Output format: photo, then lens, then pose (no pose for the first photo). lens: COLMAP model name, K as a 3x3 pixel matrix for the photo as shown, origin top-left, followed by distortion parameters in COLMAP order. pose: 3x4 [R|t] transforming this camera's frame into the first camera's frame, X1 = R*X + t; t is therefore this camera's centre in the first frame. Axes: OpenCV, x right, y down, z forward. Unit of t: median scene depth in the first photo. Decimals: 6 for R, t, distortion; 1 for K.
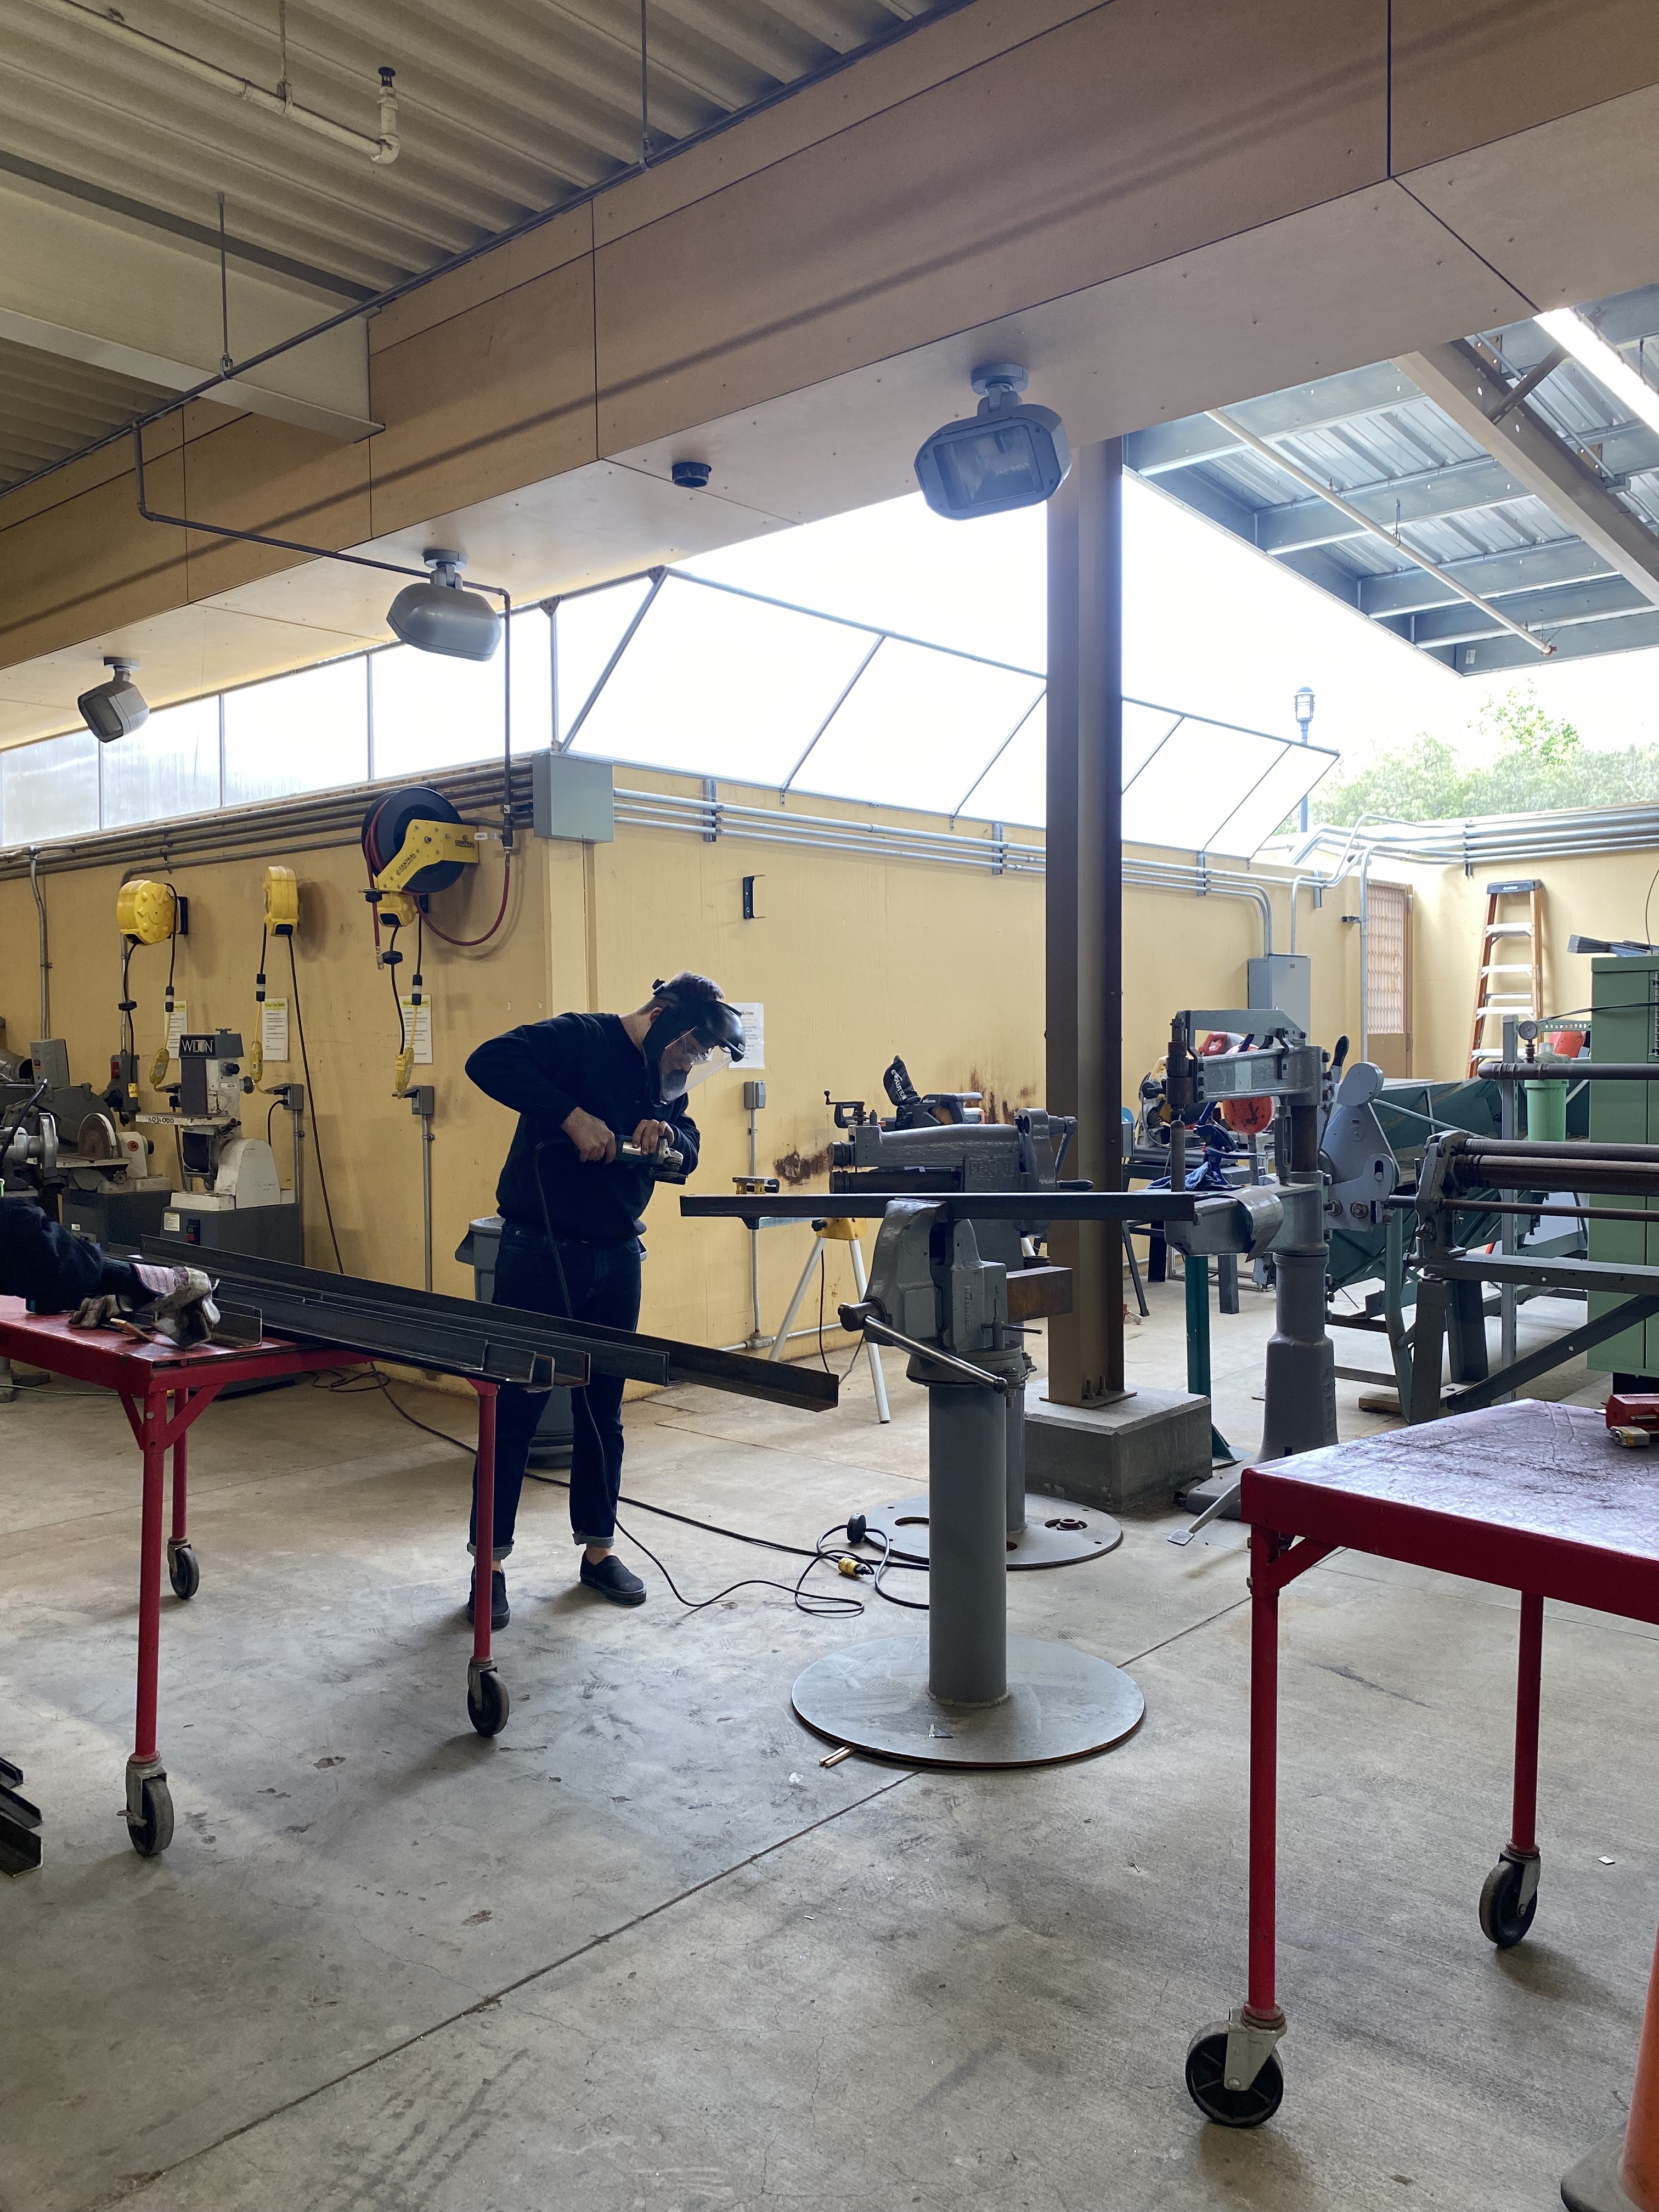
lens RADIAL K [[1644.2, 0, 829.5], [0, 1644.2, 1106.0], [0, 0, 1]] dist [0.008770, -0.096090]
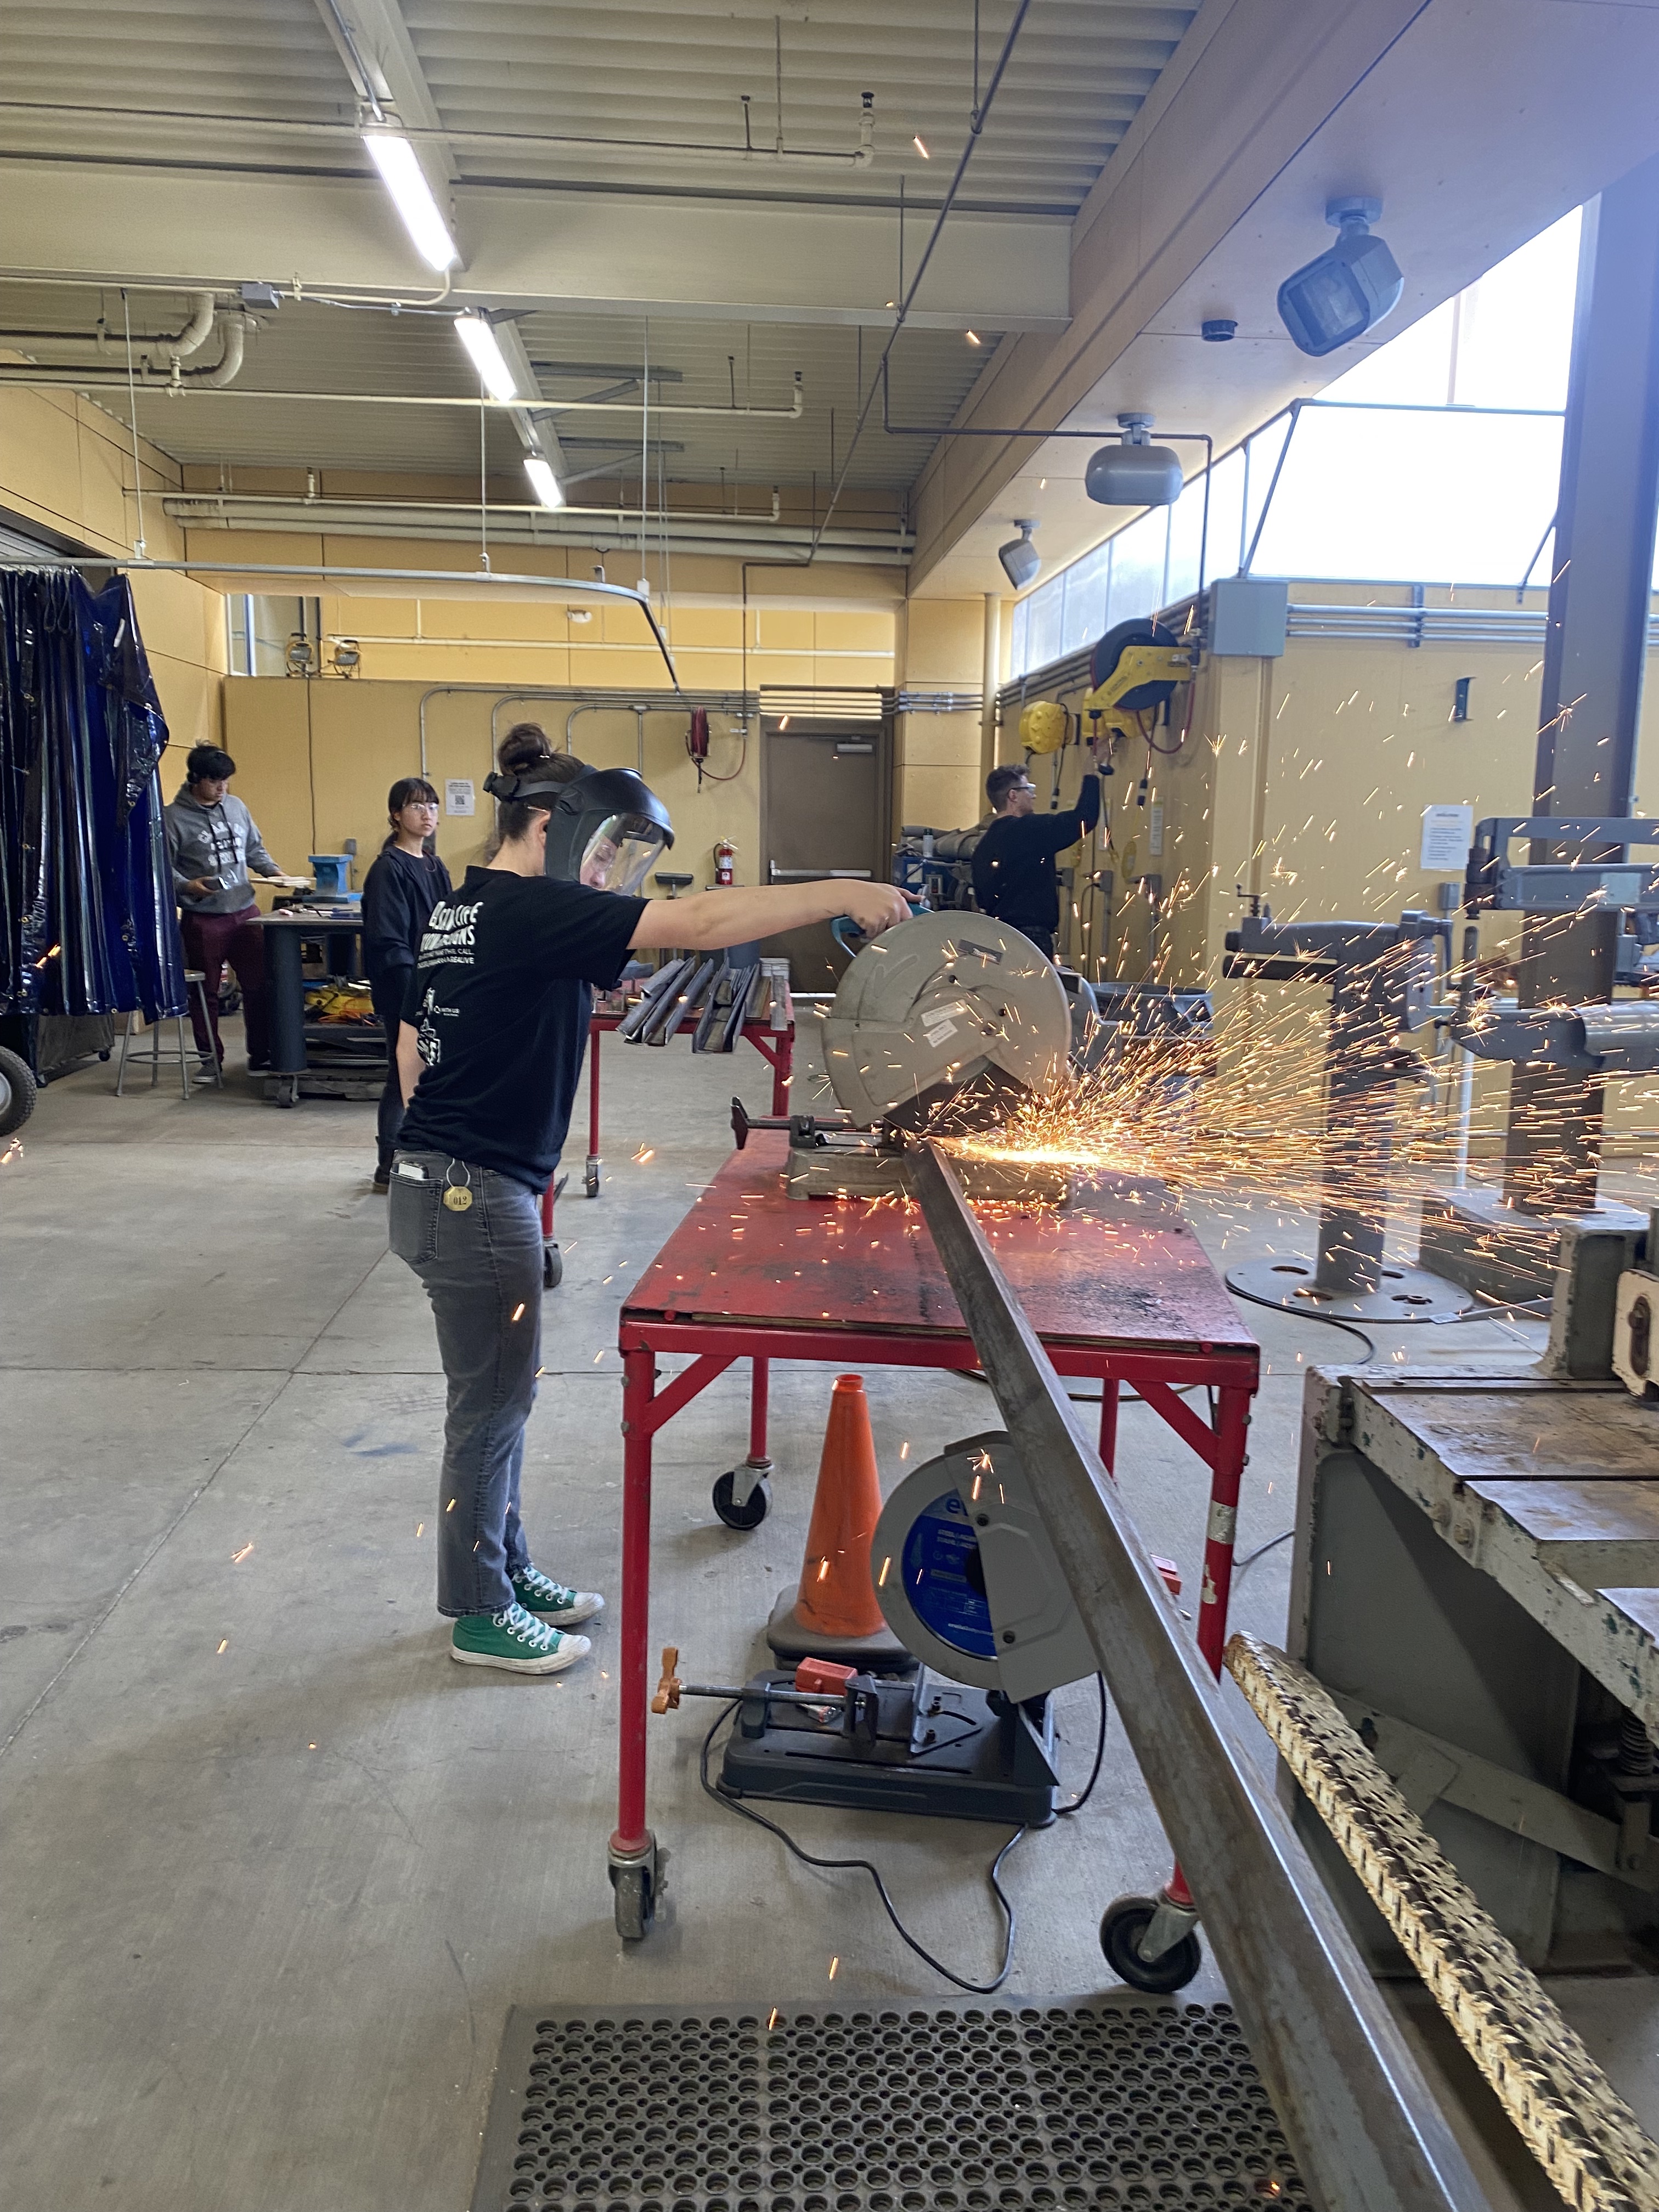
lens RADIAL K [[1644.2, 0, 829.5], [0, 1644.2, 1106.0], [0, 0, 1]] dist [0.008770, -0.096090]
pose [[0.702031, 0.133302, -0.699559, 0.479232], [-0.047537, 0.988906, 0.140732, -0.002320], [0.710558, -0.065543, 0.700580, -0.010795]]
